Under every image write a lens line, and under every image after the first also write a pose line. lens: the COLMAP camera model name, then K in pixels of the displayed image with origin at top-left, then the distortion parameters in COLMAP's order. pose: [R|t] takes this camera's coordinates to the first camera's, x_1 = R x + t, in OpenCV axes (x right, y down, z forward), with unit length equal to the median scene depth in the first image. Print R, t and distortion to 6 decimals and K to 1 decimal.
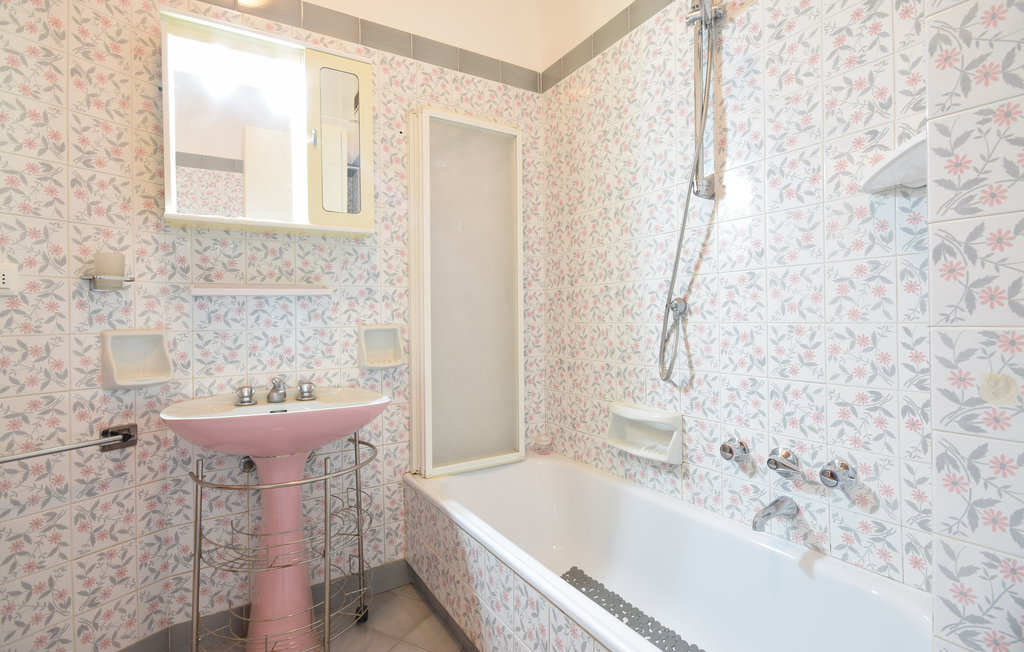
lens RADIAL K [[492.7, 0, 511.8], [0, 492.7, 318.5], [0, 0, 1]] dist [-0.000148, -0.000048]
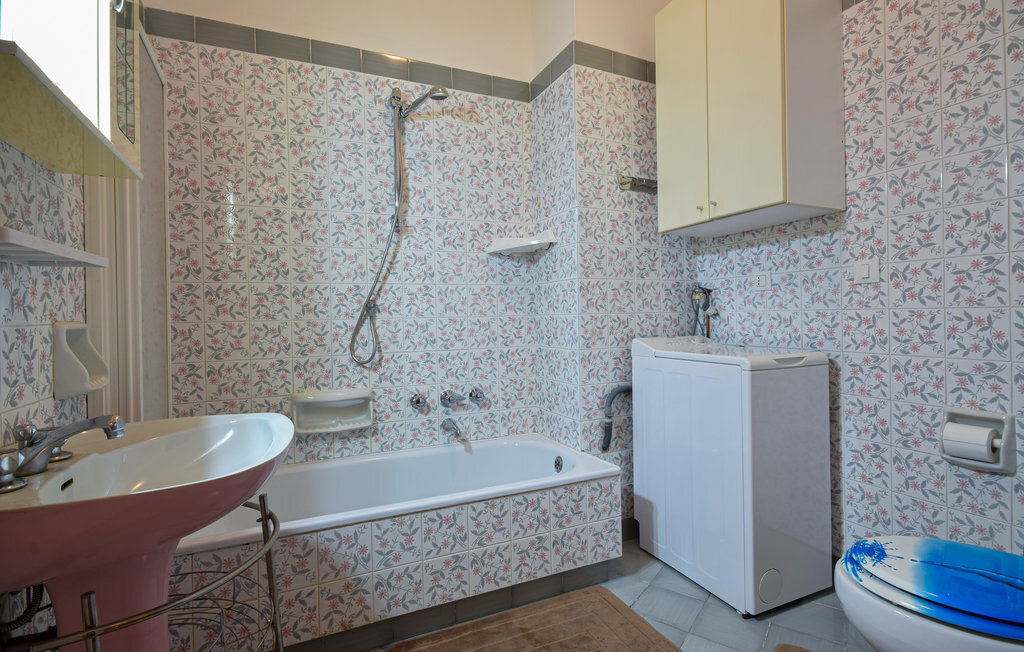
lens RADIAL K [[492.7, 0, 511.8], [0, 492.7, 318.5], [0, 0, 1]] dist [-0.000148, -0.000048]
pose [[0.120271, 0.008695, 0.992703, -1.008561], [0.017861, 0.999781, -0.010921, 0.032557], [-0.992580, 0.019044, 0.120089, 0.511071]]
